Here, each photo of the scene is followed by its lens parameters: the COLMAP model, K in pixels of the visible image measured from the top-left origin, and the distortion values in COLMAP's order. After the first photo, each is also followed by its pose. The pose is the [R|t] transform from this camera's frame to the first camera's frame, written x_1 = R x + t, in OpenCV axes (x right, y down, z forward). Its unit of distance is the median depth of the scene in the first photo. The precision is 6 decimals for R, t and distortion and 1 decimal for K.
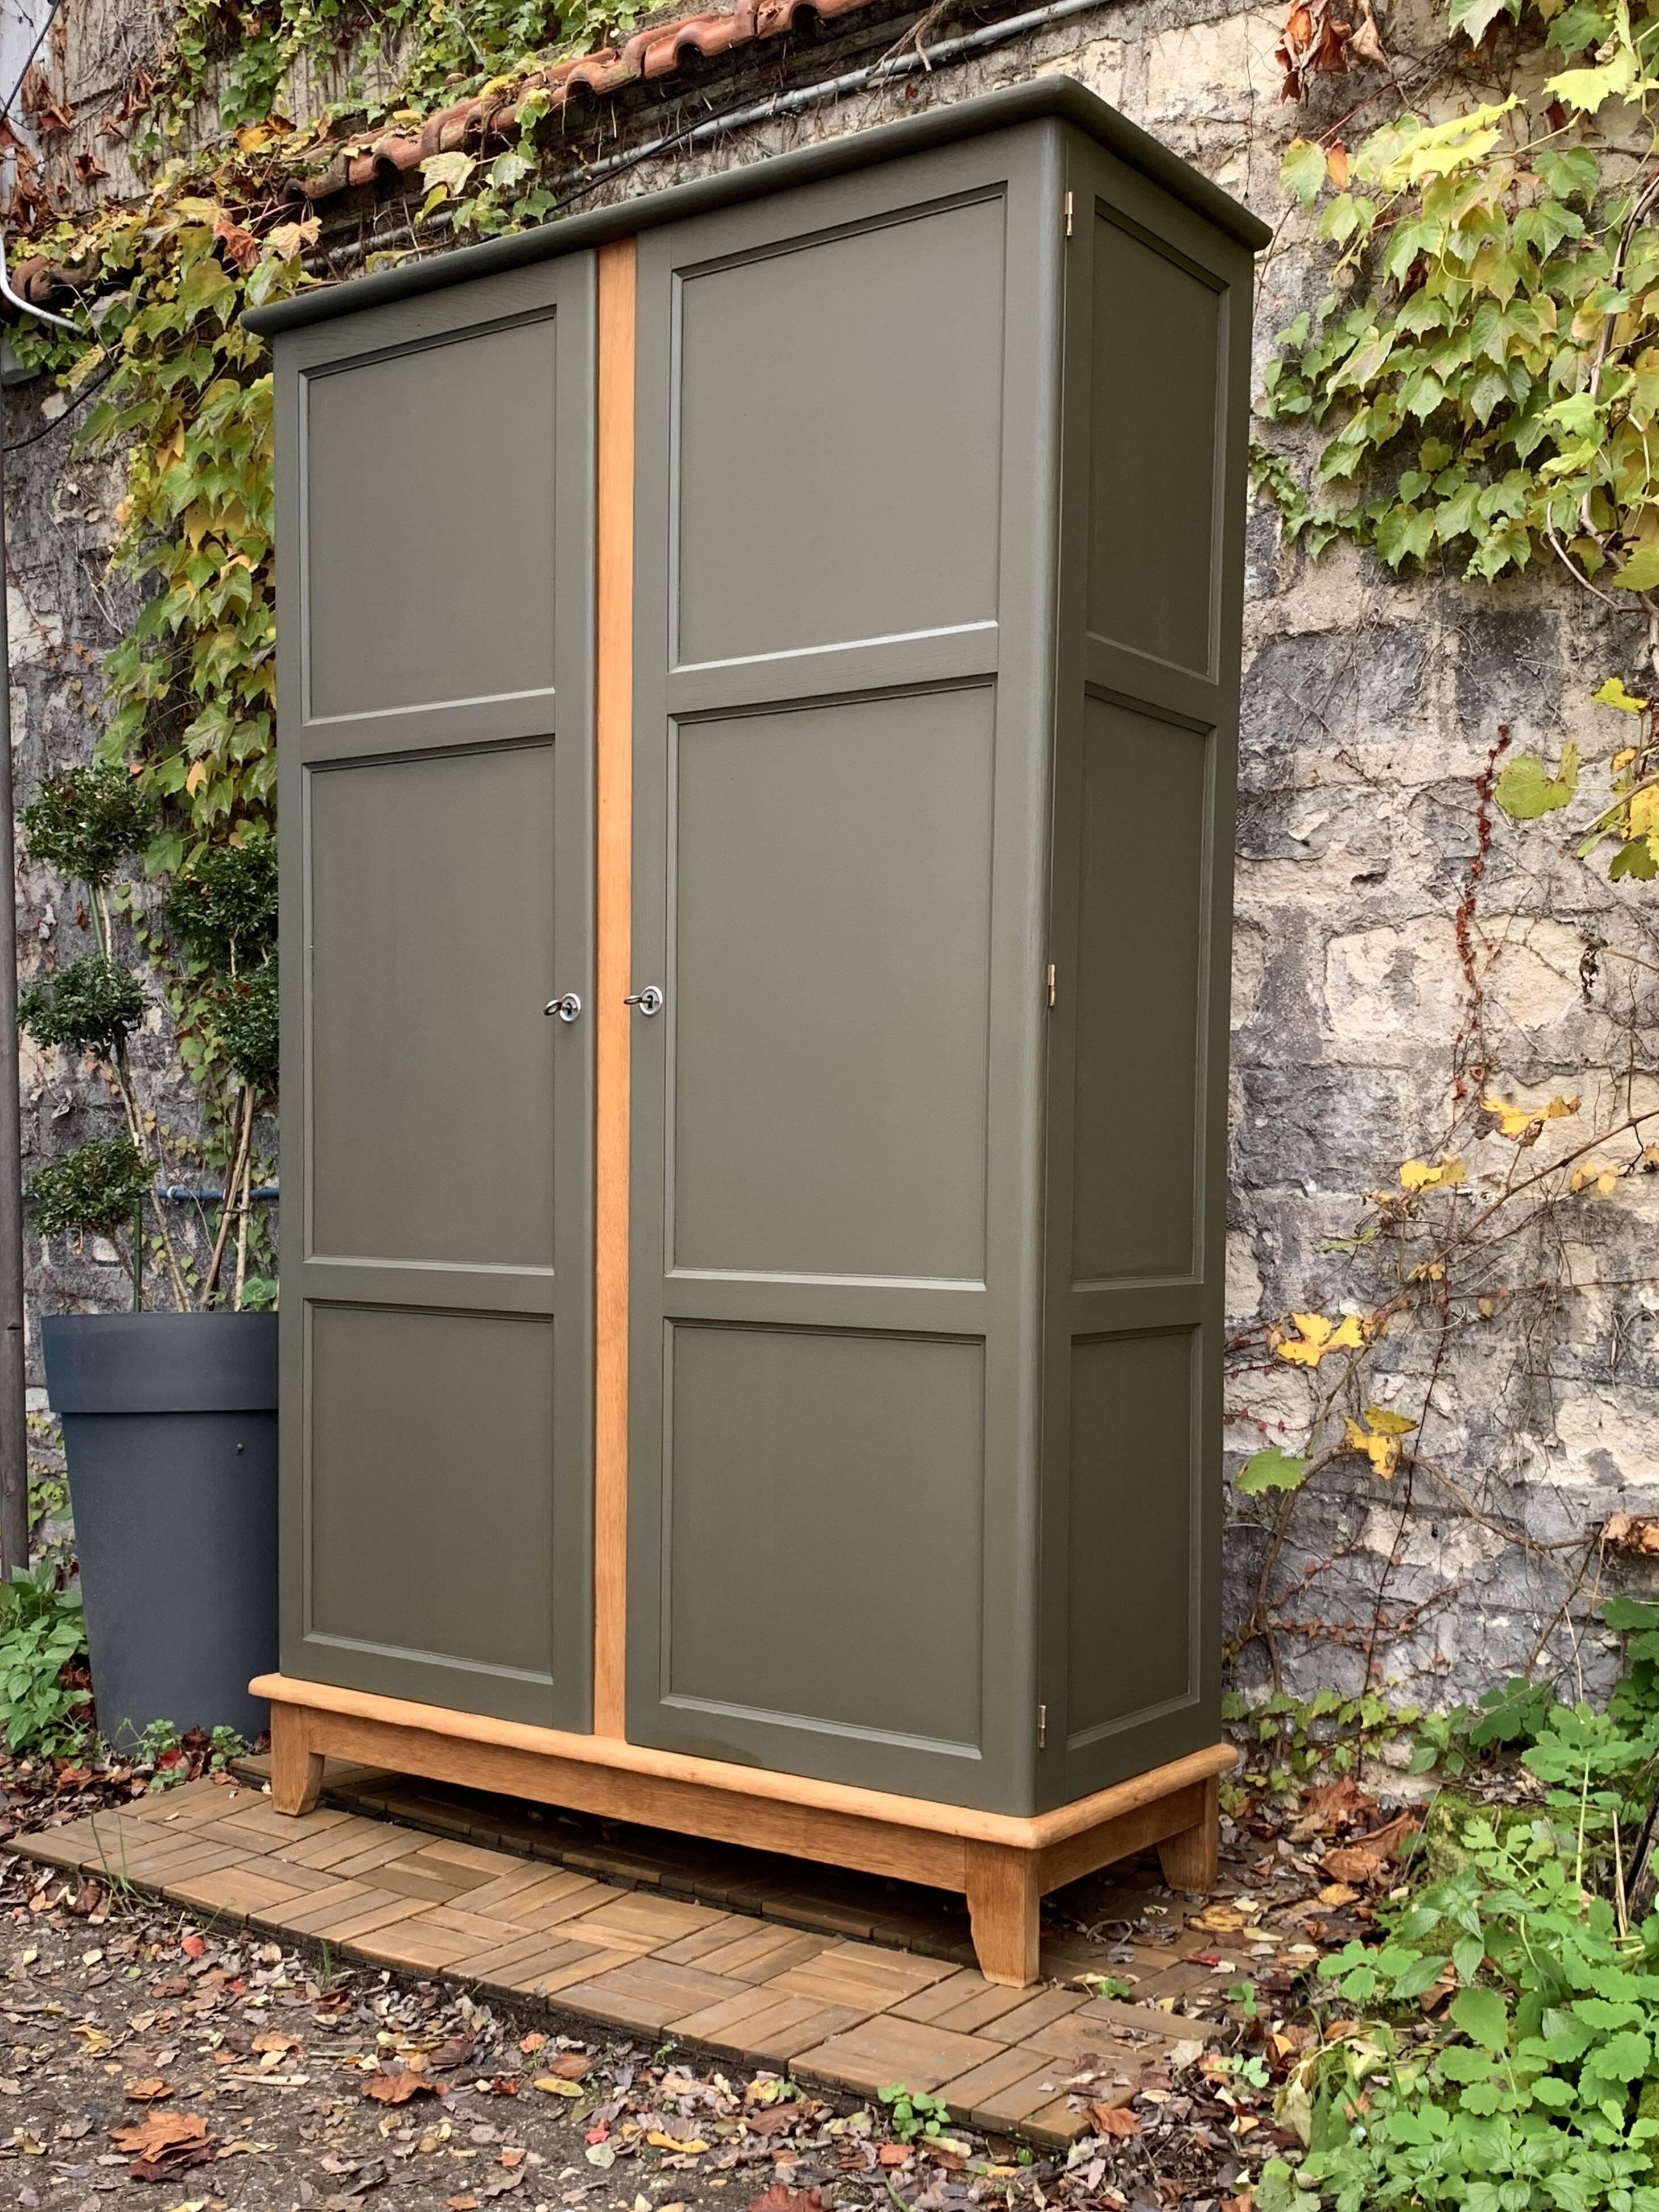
lens RADIAL K [[2422.3, 0, 799.2], [0, 2422.3, 1301.9], [0, 0, 1]] dist [-0.000126, -0.013609]
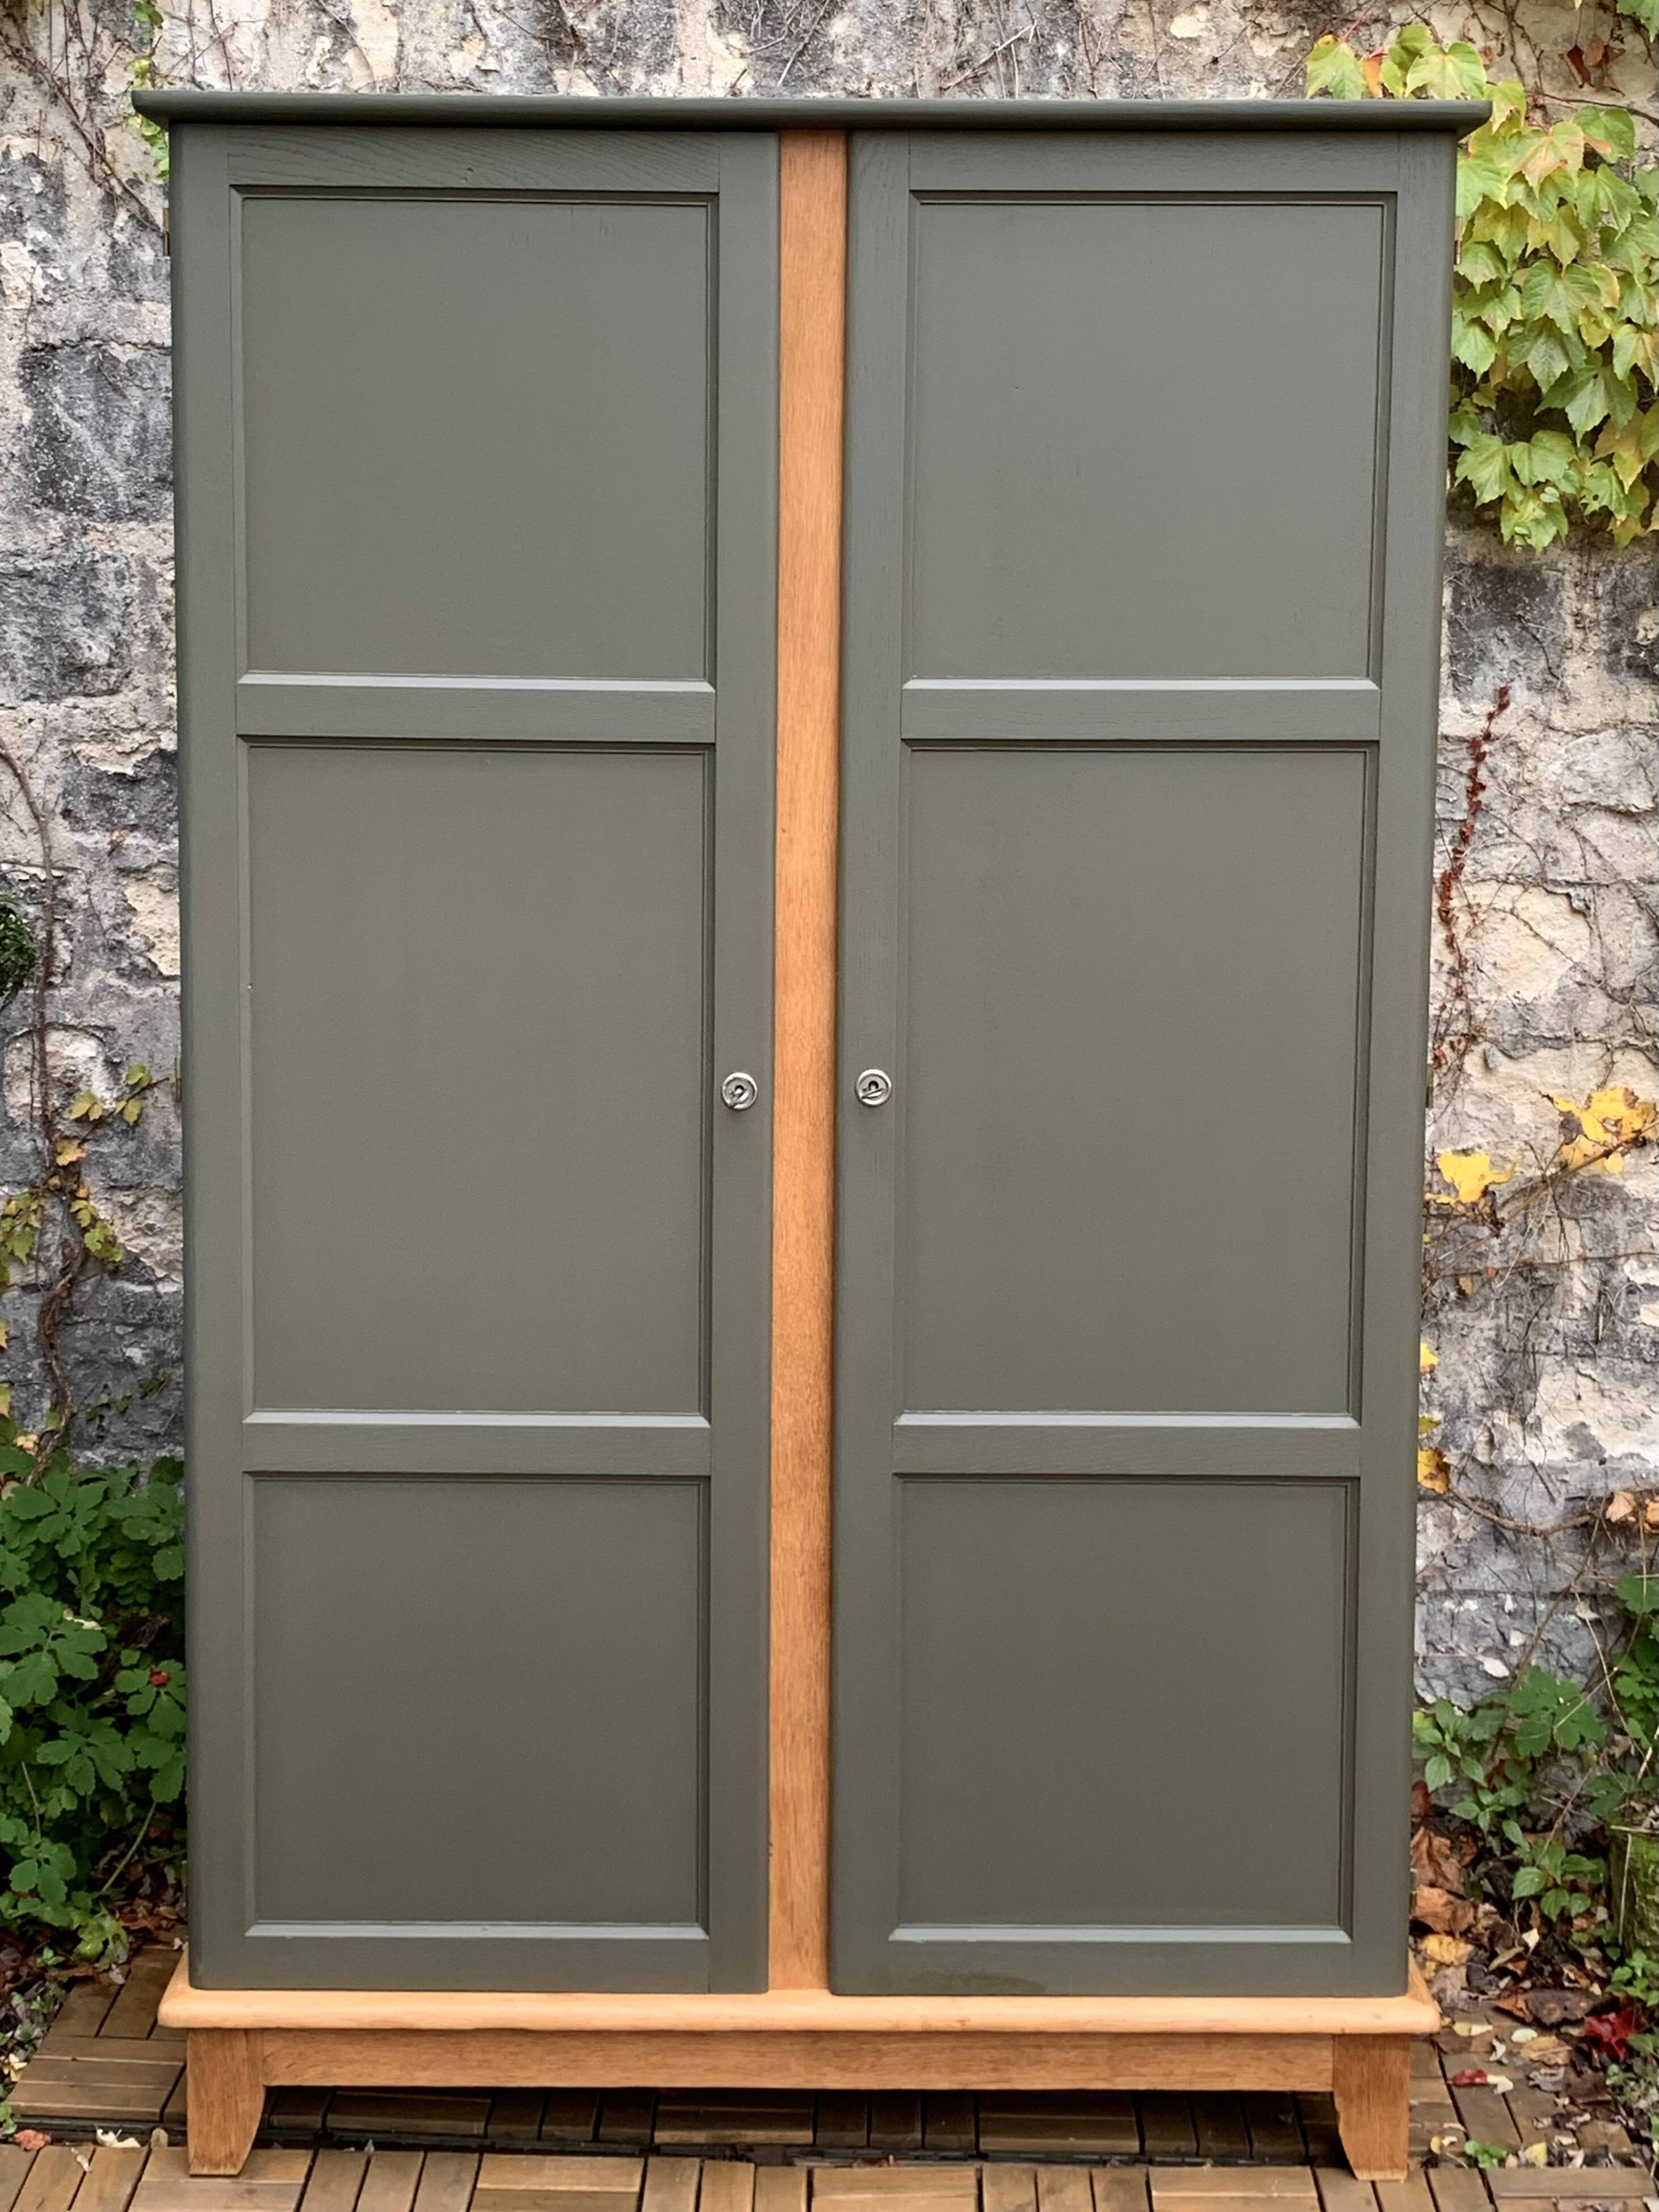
lens RADIAL K [[3127.9, 0, 810.3], [0, 3127.9, 879.3], [0, 0, 1]] dist [0.010727, 0.043282]
pose [[0.805421, -0.060860, 0.589571, -0.638705], [0.033052, 0.997778, 0.057846, -0.236915], [-0.591781, -0.027104, 0.805643, 0.166856]]
